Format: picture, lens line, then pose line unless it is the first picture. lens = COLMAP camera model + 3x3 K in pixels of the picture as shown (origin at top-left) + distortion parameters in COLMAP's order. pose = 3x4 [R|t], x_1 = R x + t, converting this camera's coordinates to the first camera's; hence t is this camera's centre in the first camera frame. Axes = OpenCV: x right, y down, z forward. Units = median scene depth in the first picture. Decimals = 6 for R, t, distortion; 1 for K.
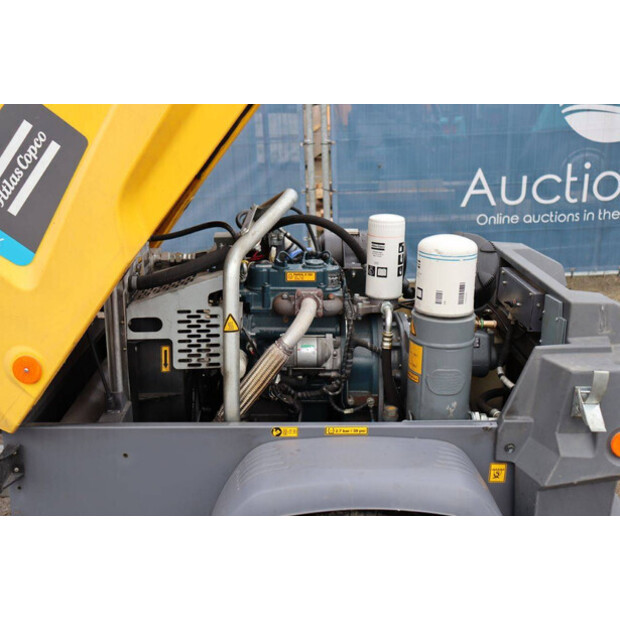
lens RADIAL K [[708.3, 0, 310.0], [0, 708.3, 310.0], [0, 0, 1]] dist [-0.011167, 0.014044]
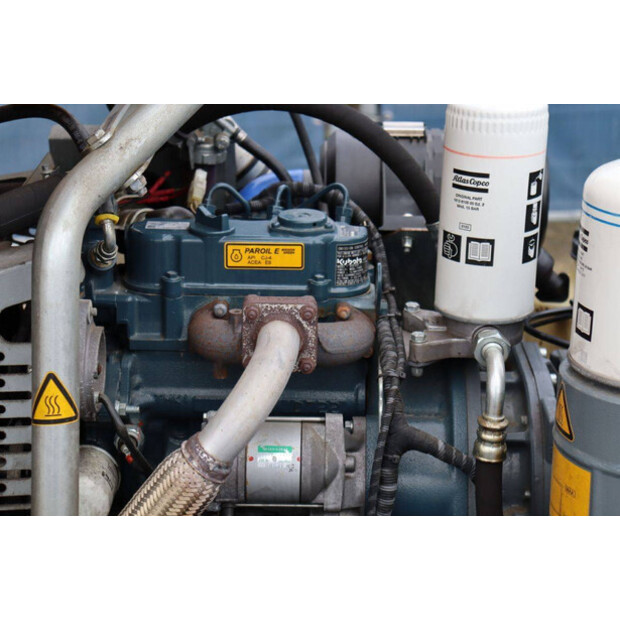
lens RADIAL K [[1437.8, 0, 310.0], [0, 1437.8, 310.0], [0, 0, 1]] dist [0.444736, -0.492806]
pose [[0.999609, 0.014939, -0.023657, 0.030617], [-0.014008, 0.999138, 0.039065, -0.049593], [0.024220, -0.038718, 0.998957, 0.236195]]
